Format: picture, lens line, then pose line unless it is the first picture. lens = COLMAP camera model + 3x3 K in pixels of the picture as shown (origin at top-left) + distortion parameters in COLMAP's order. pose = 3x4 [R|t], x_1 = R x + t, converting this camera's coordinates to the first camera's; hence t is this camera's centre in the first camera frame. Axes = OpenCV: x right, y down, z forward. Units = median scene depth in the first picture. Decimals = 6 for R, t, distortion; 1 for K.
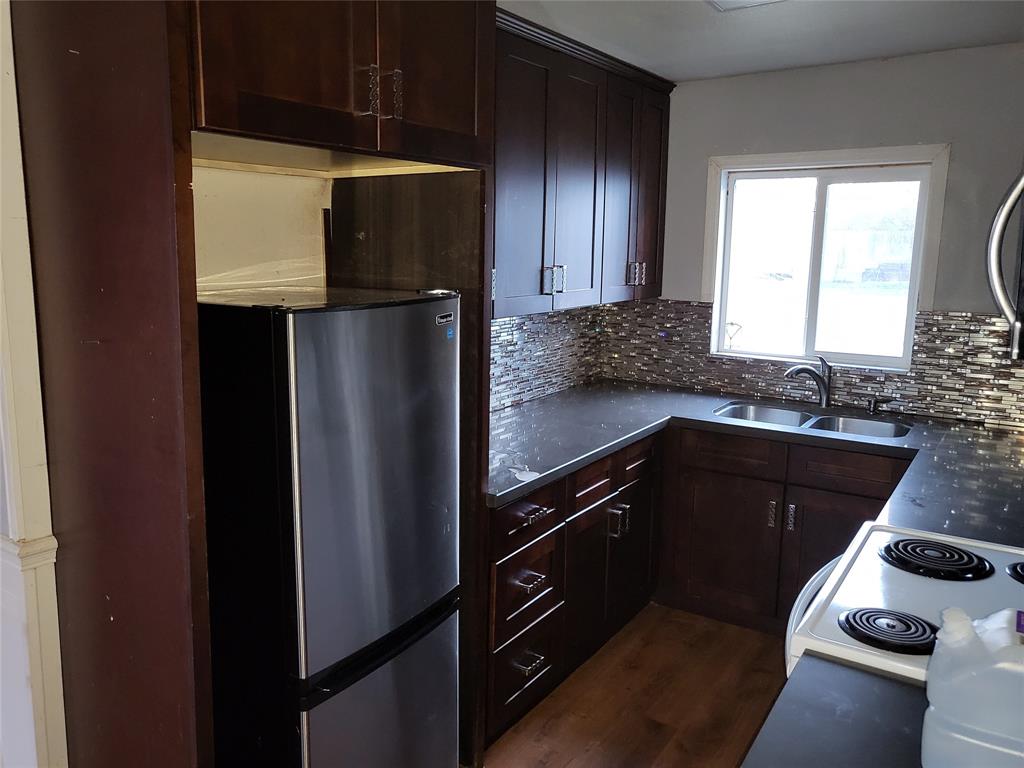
lens RADIAL K [[781.1, 0, 511.5], [0, 781.1, 367.6], [0, 0, 1]] dist [-0.010564, 0.000548]
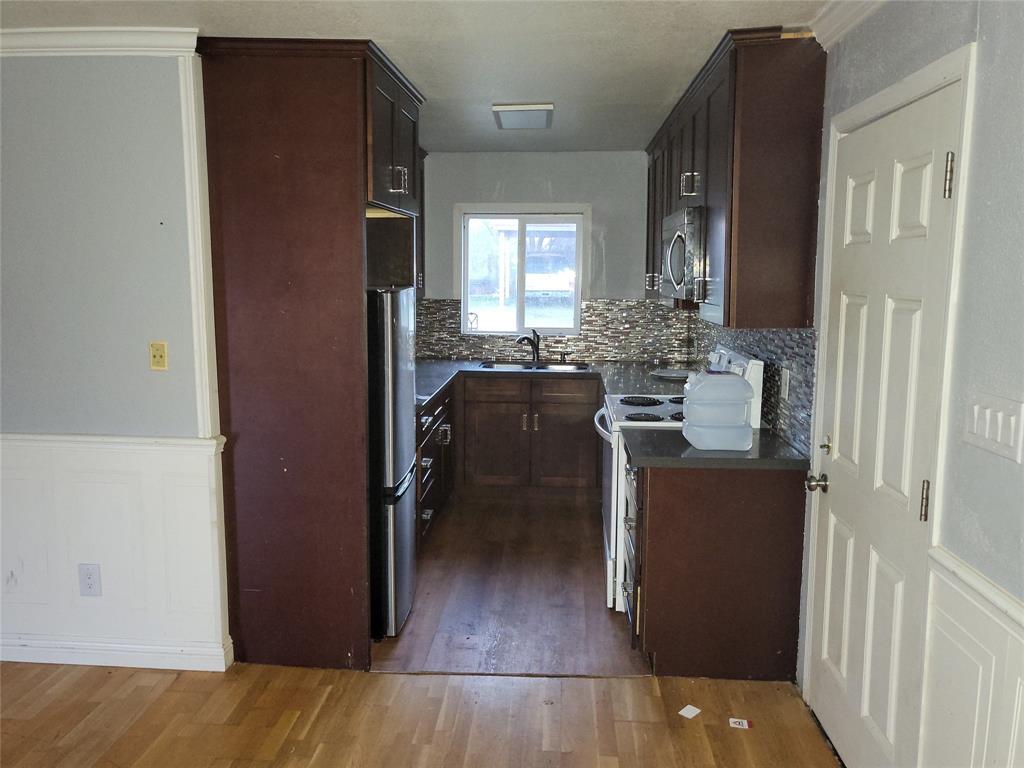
lens RADIAL K [[833.2, 0, 510.7], [0, 833.2, 386.0], [0, 0, 1]] dist [-0.010609, 0.009312]
pose [[0.859833, -0.078013, 0.504580, -0.519179], [0.085149, 0.996328, 0.008944, 0.082595], [-0.503425, 0.035274, 0.863318, -0.463321]]
